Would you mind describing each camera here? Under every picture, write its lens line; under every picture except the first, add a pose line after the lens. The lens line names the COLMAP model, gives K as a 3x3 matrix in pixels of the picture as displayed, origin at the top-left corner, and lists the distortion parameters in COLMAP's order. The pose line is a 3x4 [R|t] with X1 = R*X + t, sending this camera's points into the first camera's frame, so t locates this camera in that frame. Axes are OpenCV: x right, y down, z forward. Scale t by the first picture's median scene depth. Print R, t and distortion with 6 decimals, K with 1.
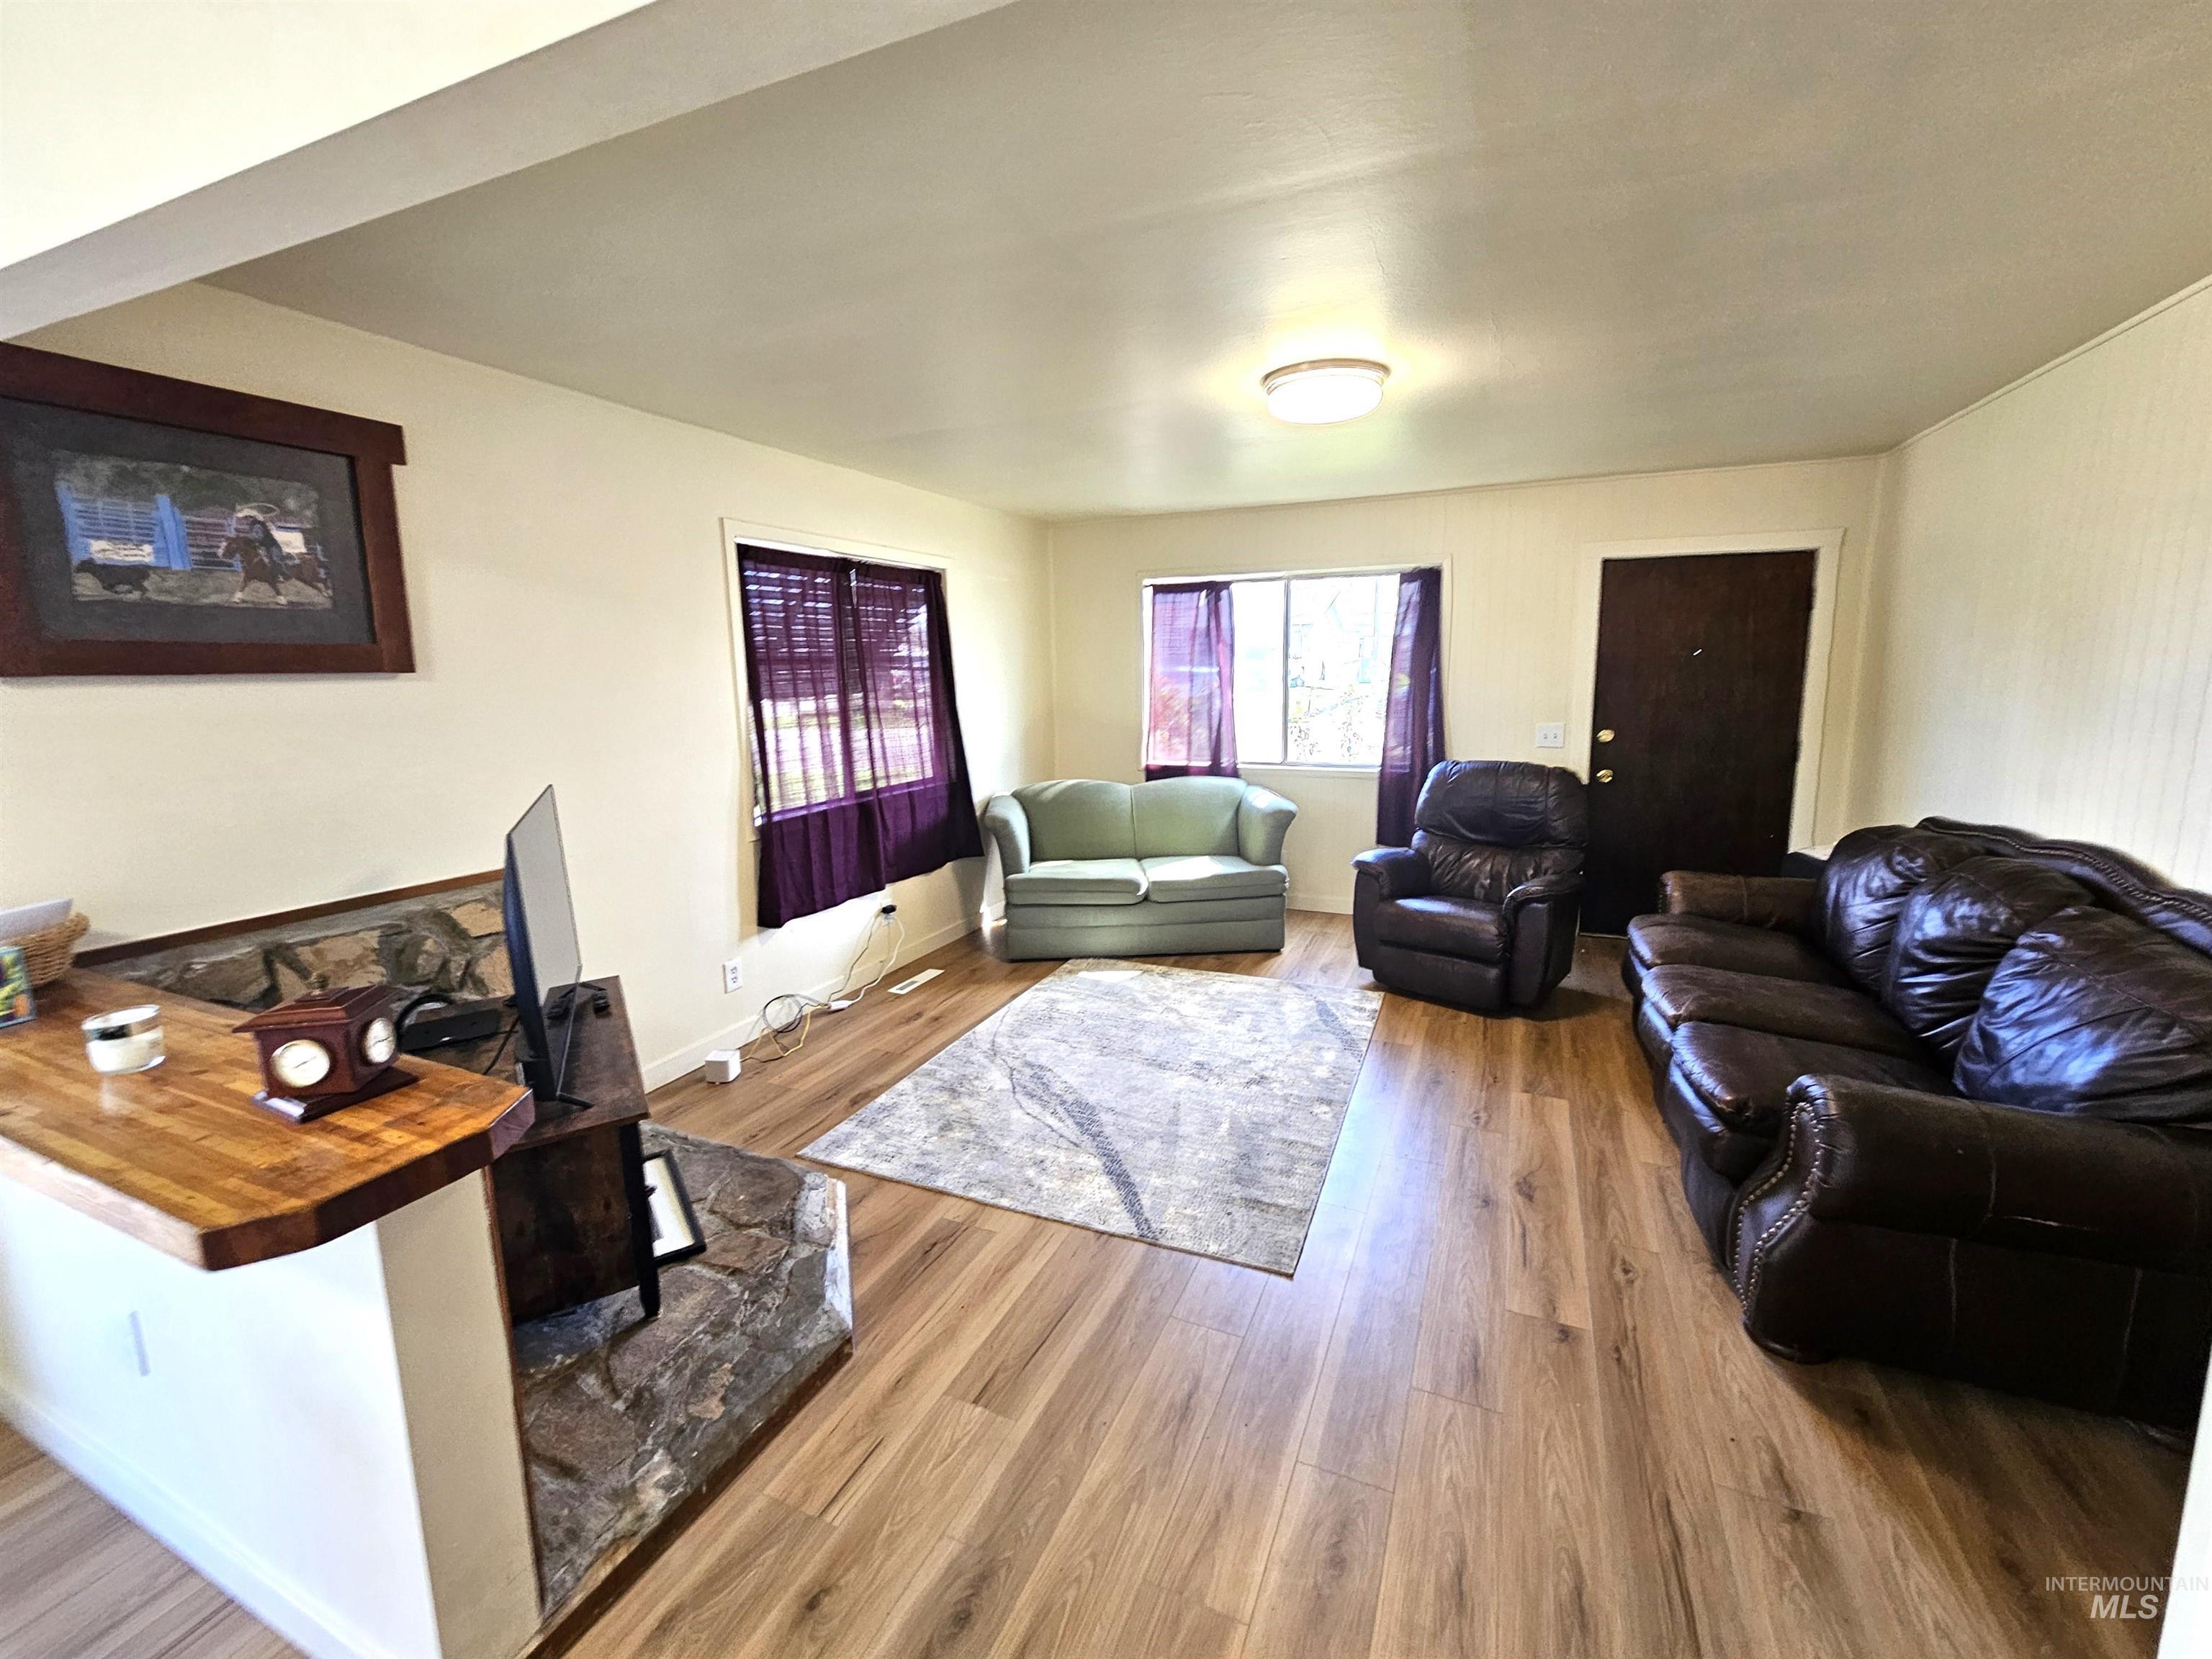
lens RADIAL K [[910.9, 0, 1117.1], [0, 910.9, 810.1], [0, 0, 1]] dist [-0.002357, 0.000459]
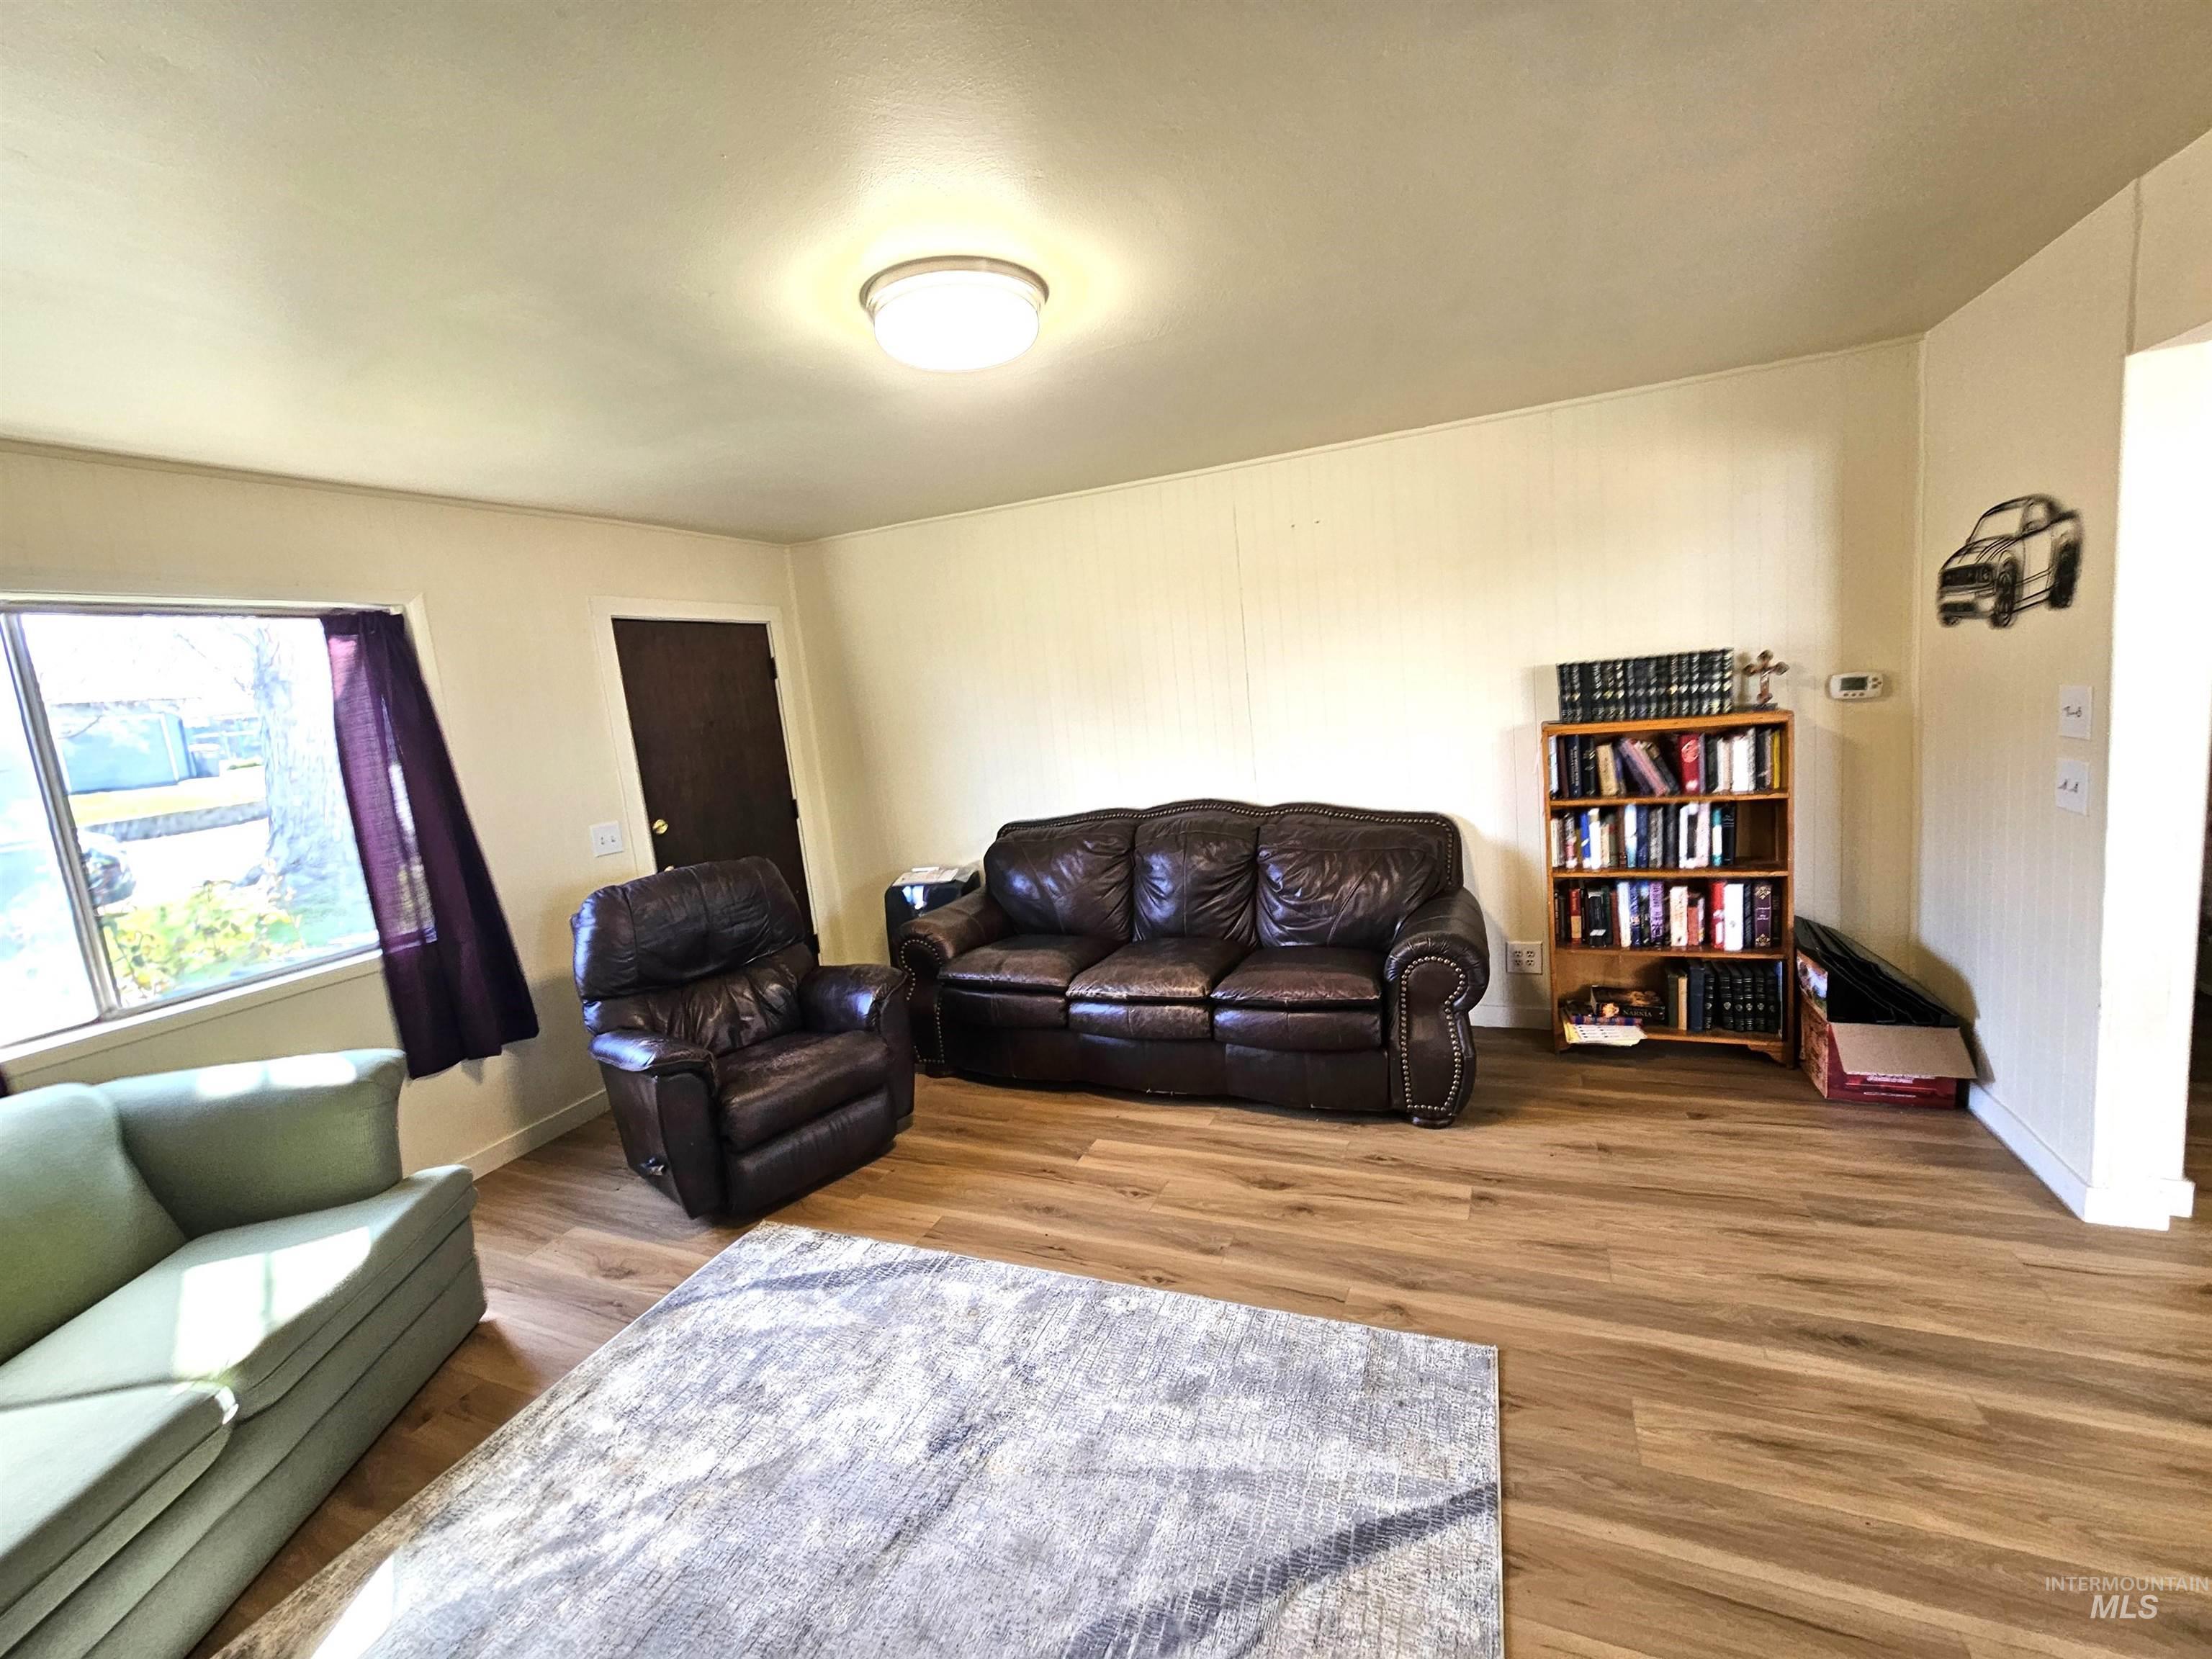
lens RADIAL K [[910.9, 0, 1111.6], [0, 910.9, 820.8], [0, 0, 1]] dist [-0.002357, 0.000459]
pose [[-0.001093, -0.136376, 0.990656, -0.400552], [0.254320, 0.958047, 0.132168, -0.127255], [-0.967120, 0.252088, 0.033636, 0.785181]]
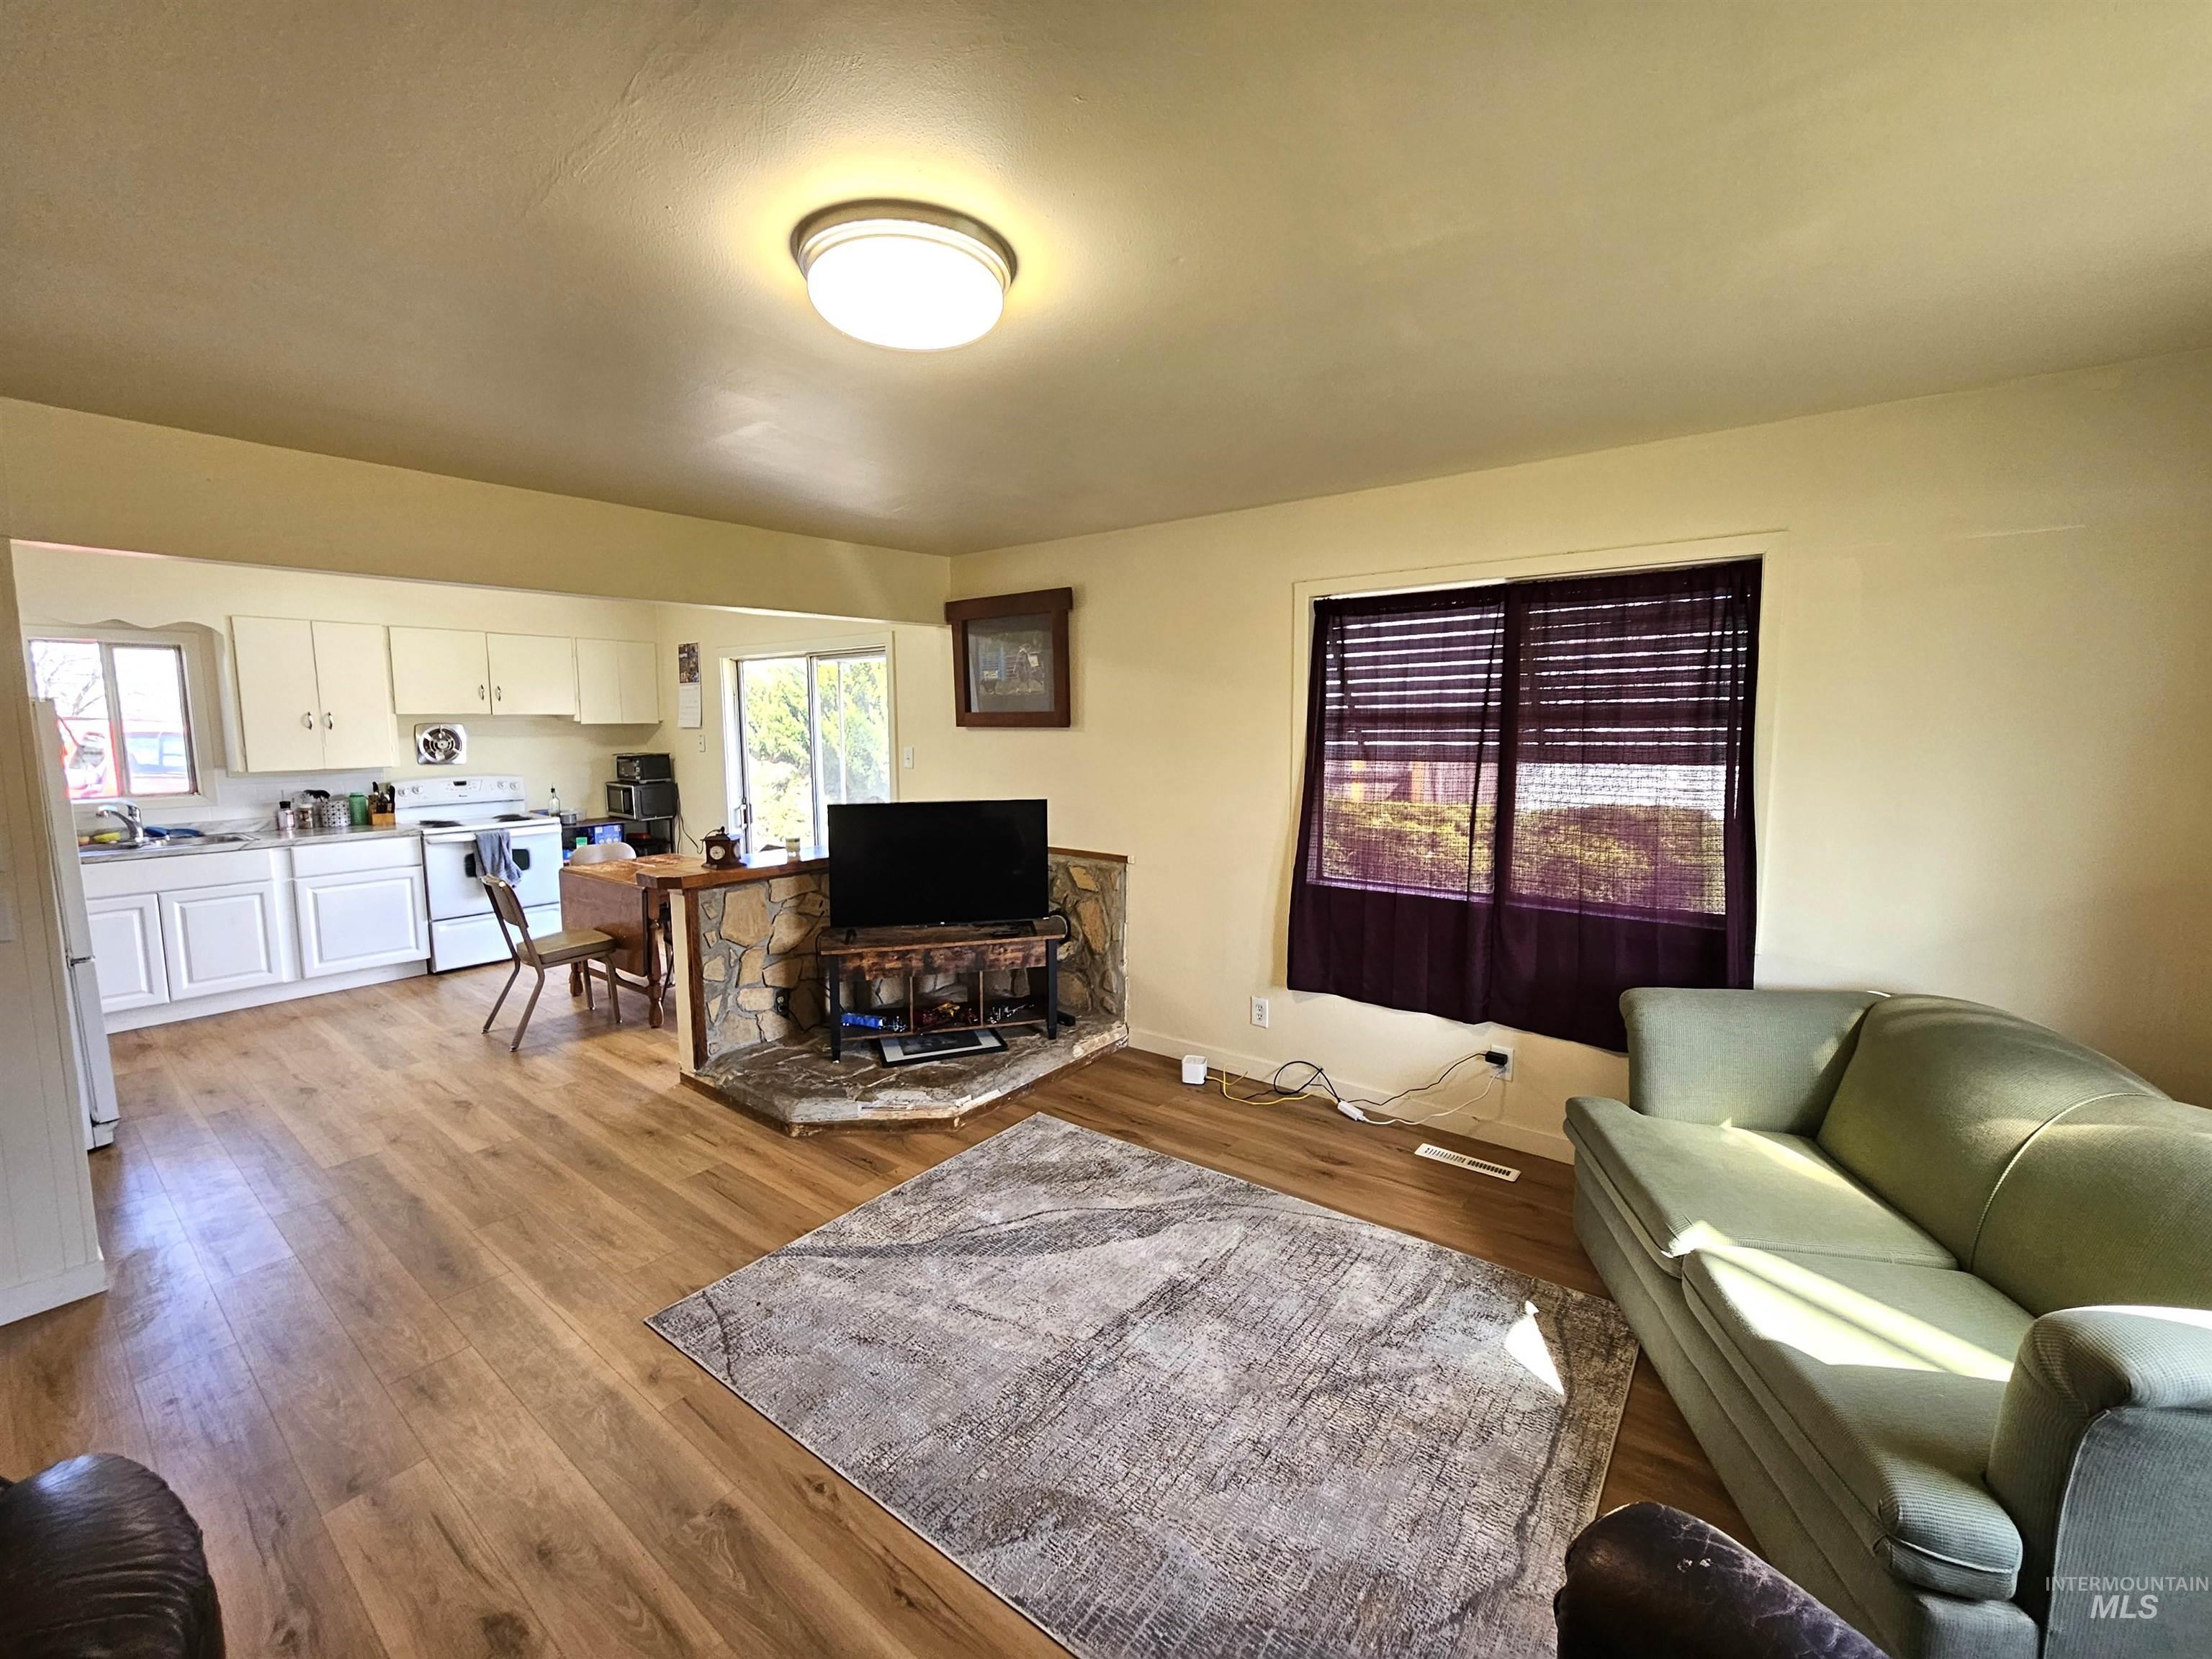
lens RADIAL K [[910.9, 0, 1104.7], [0, 910.9, 830.8], [0, 0, 1]] dist [-0.002357, 0.000459]
pose [[-0.251401, 0.130801, -0.959004, 0.644486], [-0.141927, 0.975134, 0.170207, -0.189393], [0.957421, 0.178899, -0.226586, 1.071799]]
